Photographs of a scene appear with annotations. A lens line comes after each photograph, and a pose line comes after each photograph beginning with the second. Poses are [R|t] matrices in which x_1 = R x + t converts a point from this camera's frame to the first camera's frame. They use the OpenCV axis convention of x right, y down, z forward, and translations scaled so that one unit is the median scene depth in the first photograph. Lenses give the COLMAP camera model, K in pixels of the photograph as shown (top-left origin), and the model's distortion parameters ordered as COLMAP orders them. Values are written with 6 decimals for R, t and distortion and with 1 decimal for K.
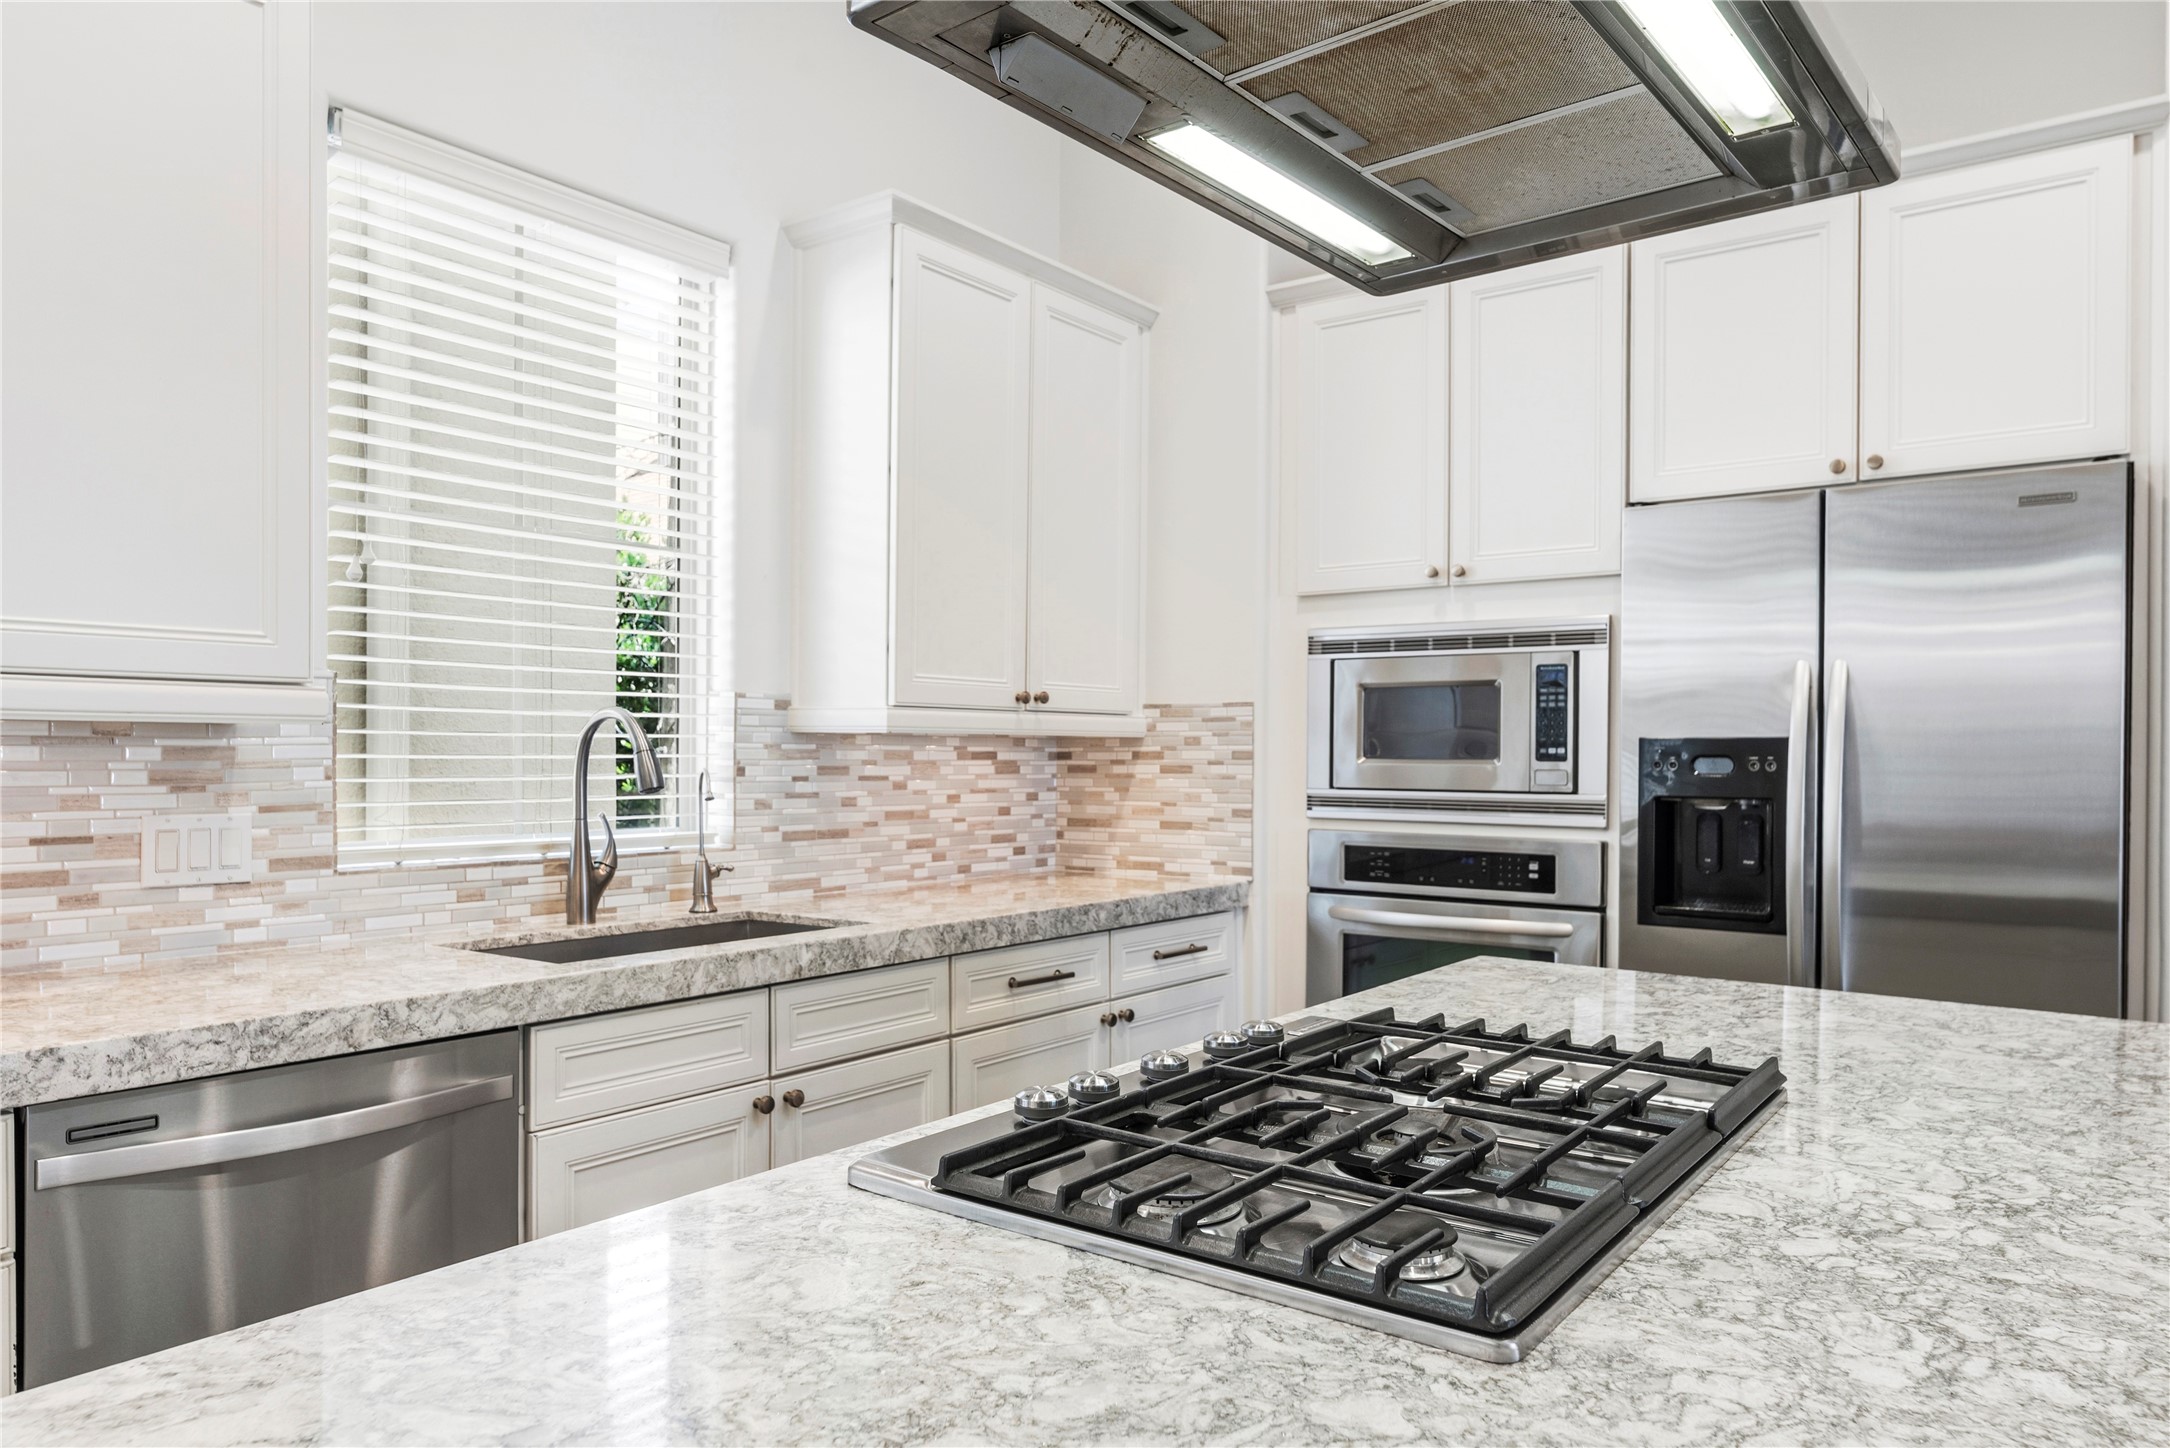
lens RADIAL K [[1429.7, 0, 1112.9], [0, 1429.7, 763.6], [0, 0, 1]] dist [0.000328, -0.000200]
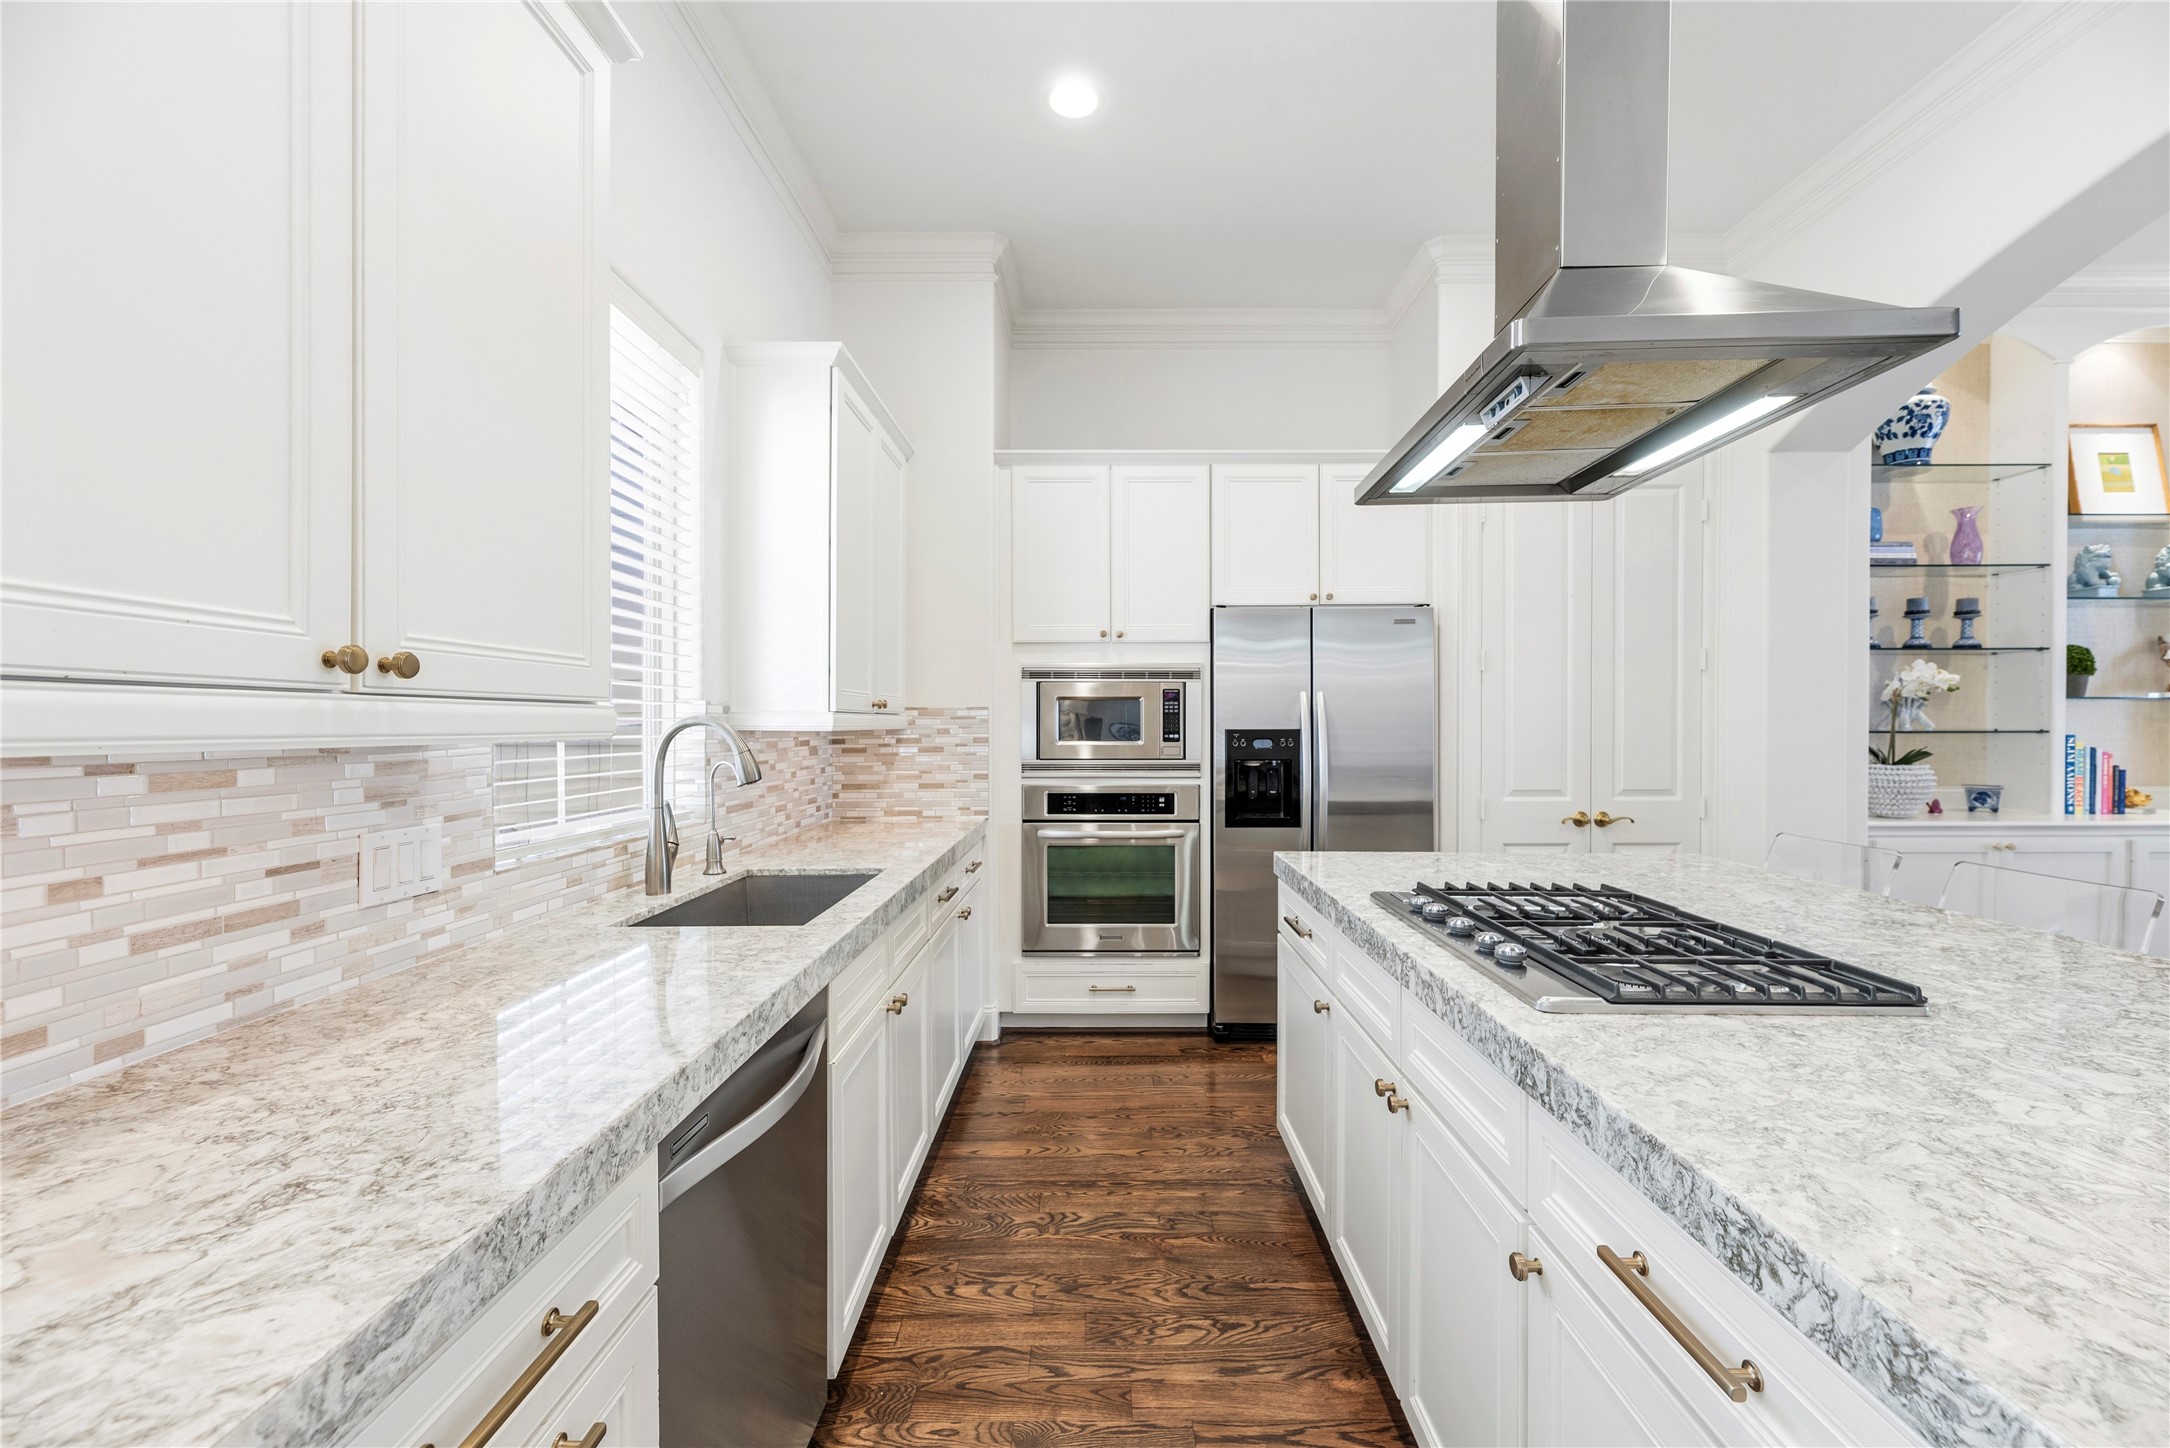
lens RADIAL K [[868.2, 0, 1105.2], [0, 868.2, 730.9], [0, 0, 1]] dist [0.000332, 0.000016]
pose [[0.807471, -0.010794, 0.589808, -0.424243], [0.010638, 0.999936, 0.003736, -0.021146], [-0.589811, 0.003258, 0.807535, 0.154789]]
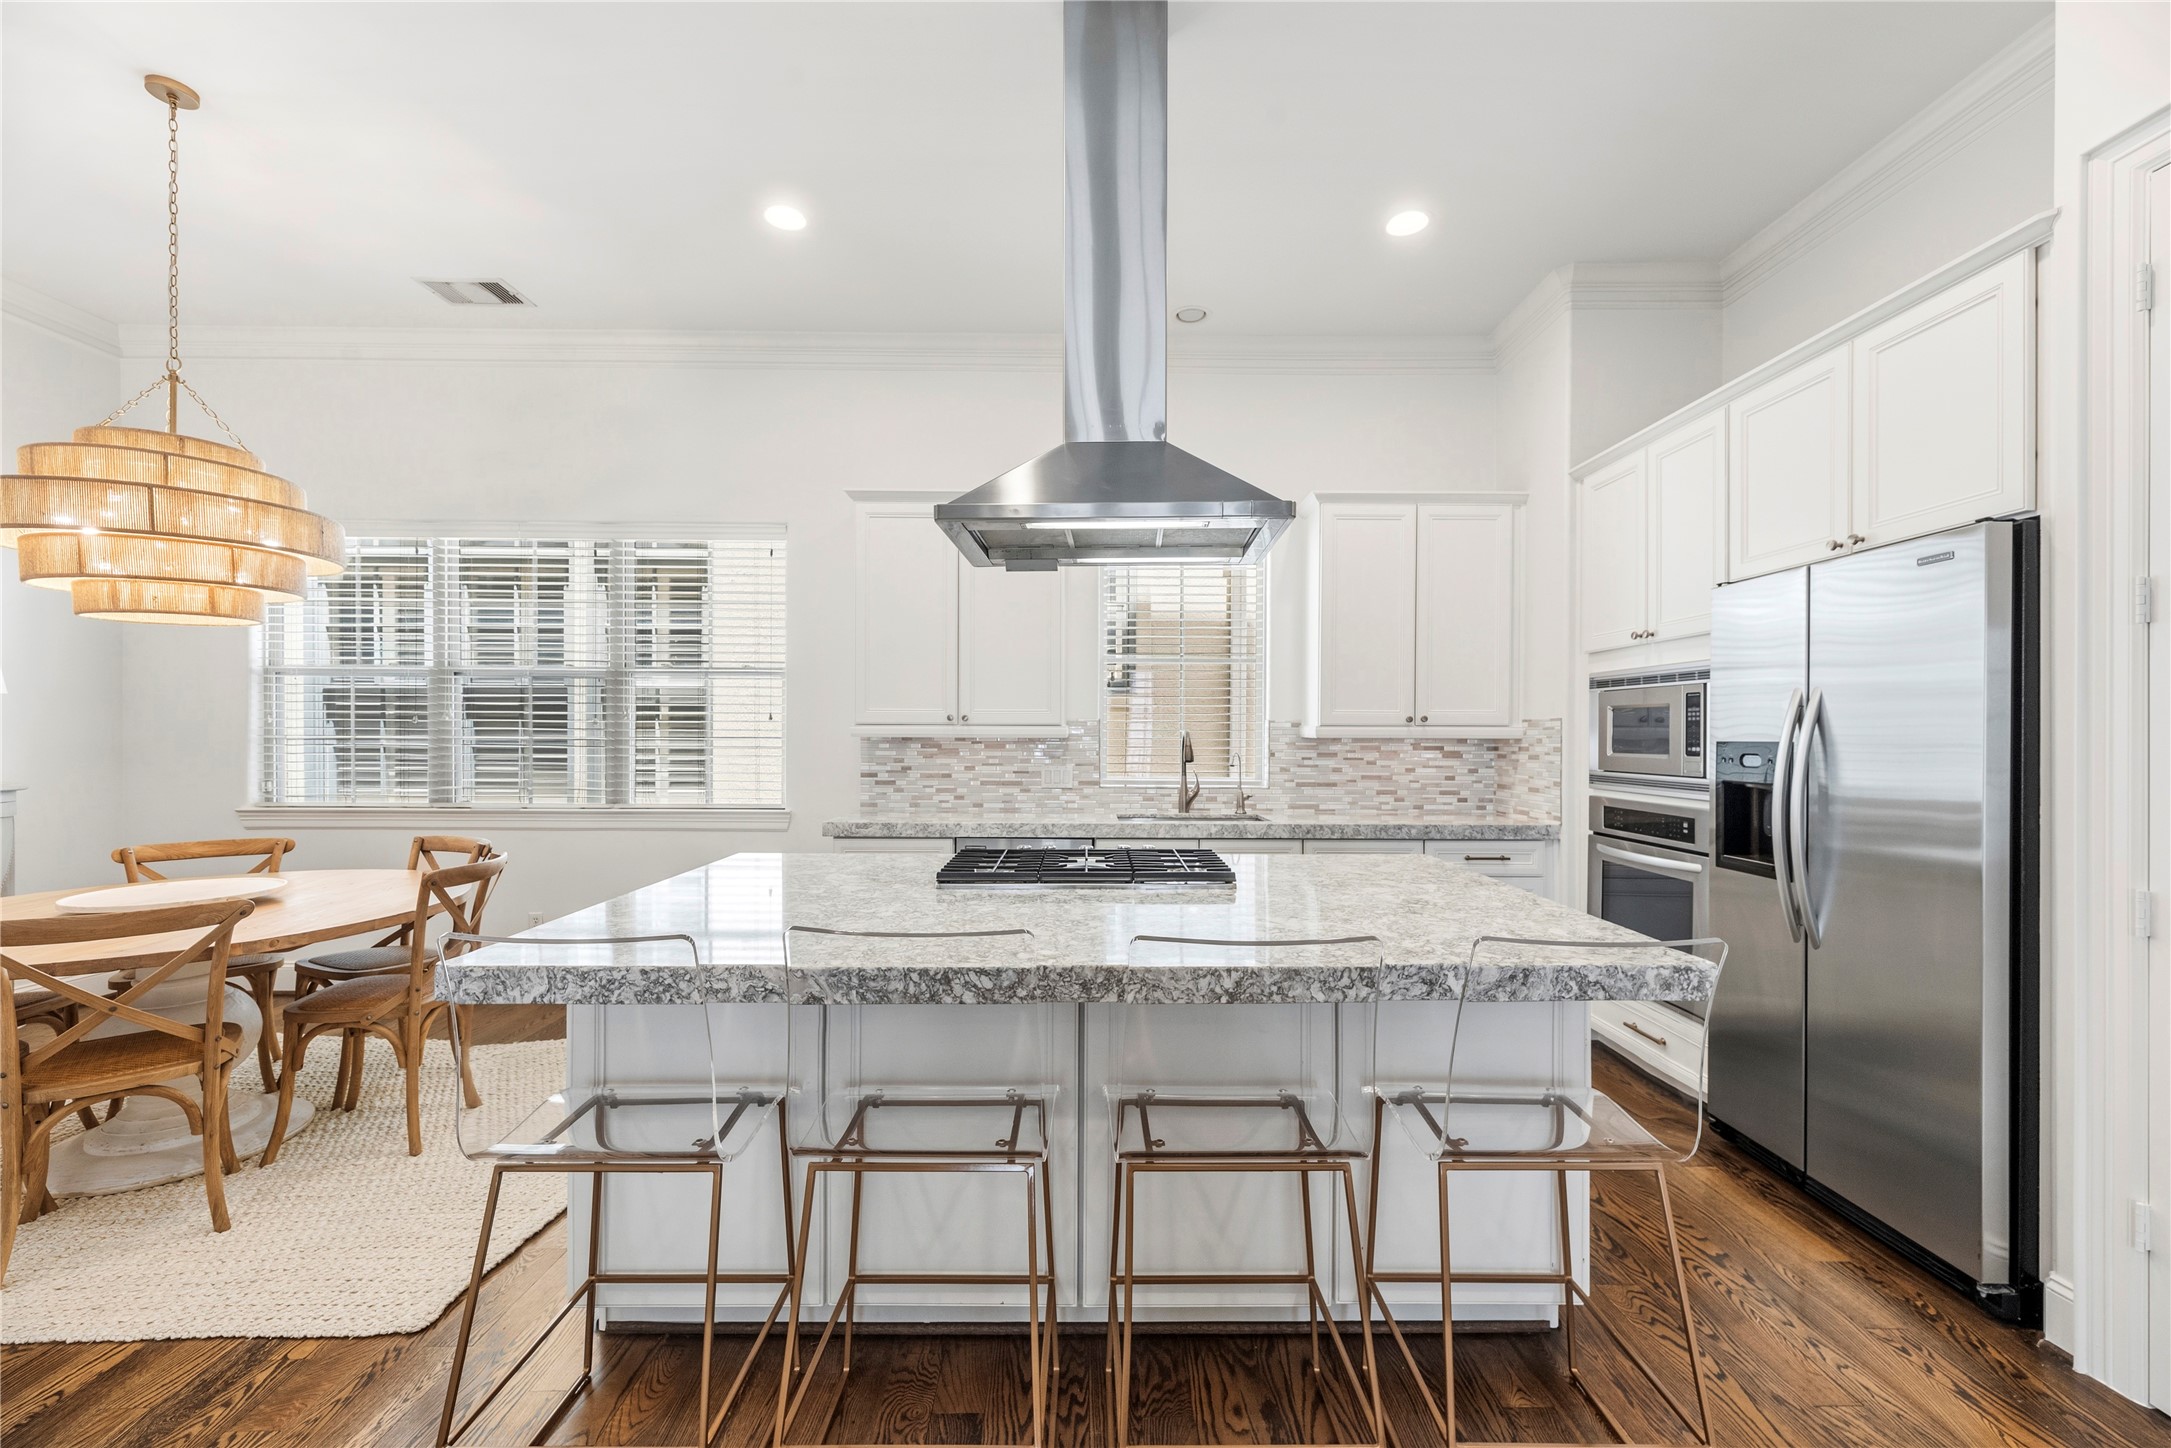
lens RADIAL K [[877.2, 0, 1098.4], [0, 877.2, 736.9], [0, 0, 1]] dist [0.000281, 0.000001]
pose [[0.596350, -0.001082, -0.802724, 0.688103], [-0.007523, 0.999948, -0.006936, -0.011062], [0.802689, 0.010175, 0.596310, -0.060679]]
